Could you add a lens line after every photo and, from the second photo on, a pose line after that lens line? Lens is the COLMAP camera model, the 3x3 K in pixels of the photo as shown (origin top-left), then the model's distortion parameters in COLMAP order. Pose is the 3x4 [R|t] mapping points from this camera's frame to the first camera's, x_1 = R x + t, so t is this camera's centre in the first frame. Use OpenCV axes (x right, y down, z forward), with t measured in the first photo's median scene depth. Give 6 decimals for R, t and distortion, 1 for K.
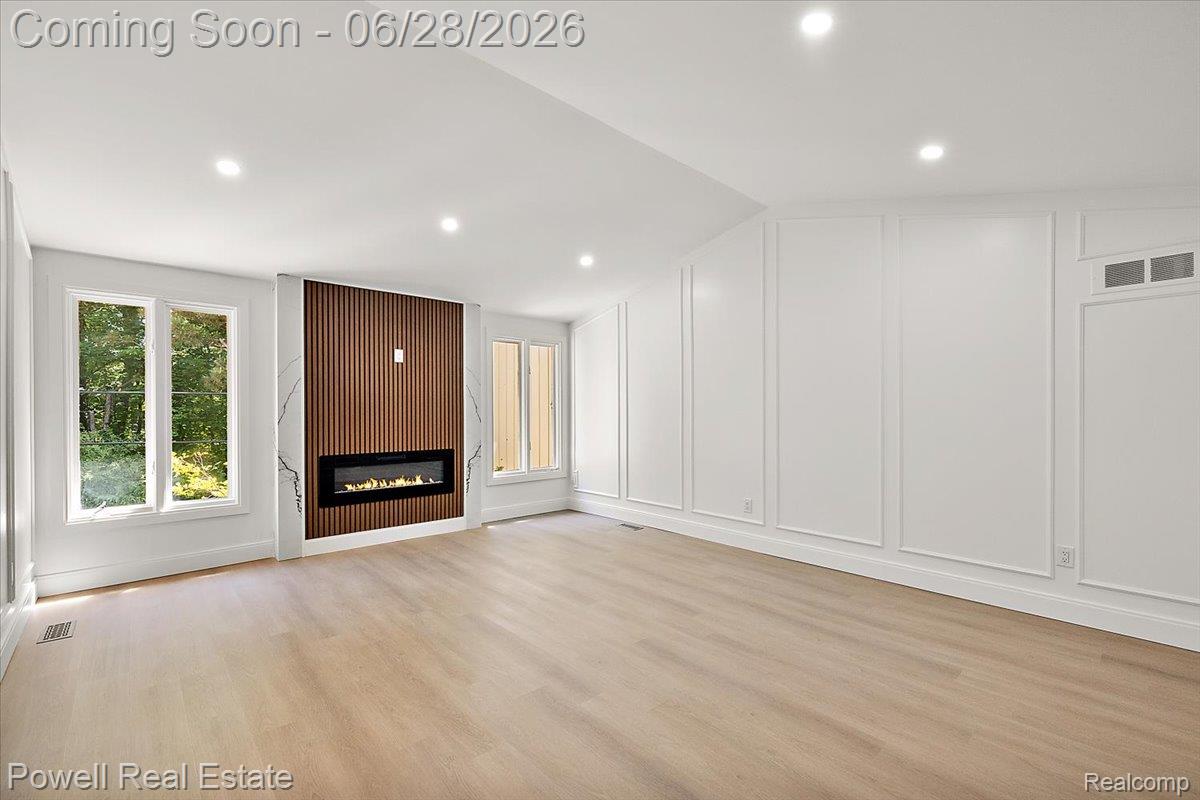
lens RADIAL K [[516.1, 0, 595.2], [0, 516.1, 409.5], [0, 0, 1]] dist [0.002468, 0.000335]
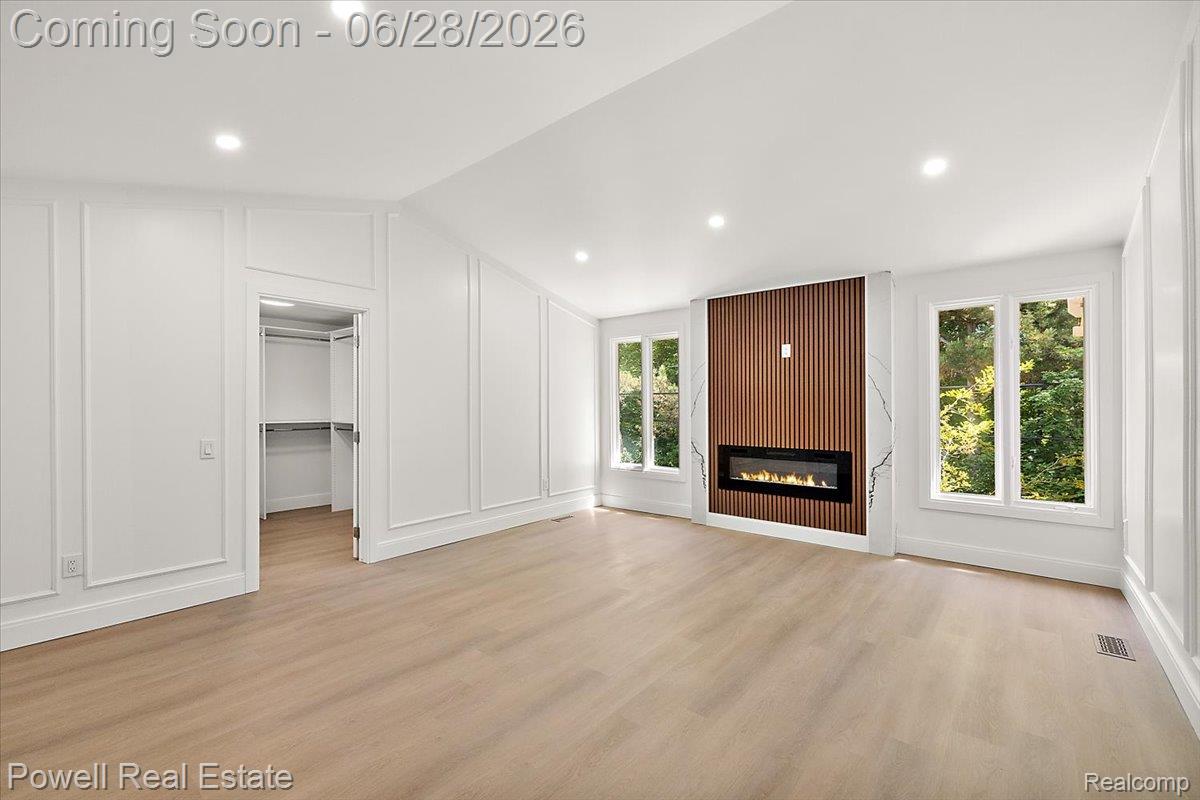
lens RADIAL K [[516.1, 0, 595.1], [0, 516.1, 402.1], [0, 0, 1]] dist [0.002468, 0.000335]
pose [[0.124691, -0.008541, -0.992159, 0.562460], [0.001118, 0.999964, -0.008468, 0.002170], [0.992195, -0.000053, 0.124696, 0.526197]]
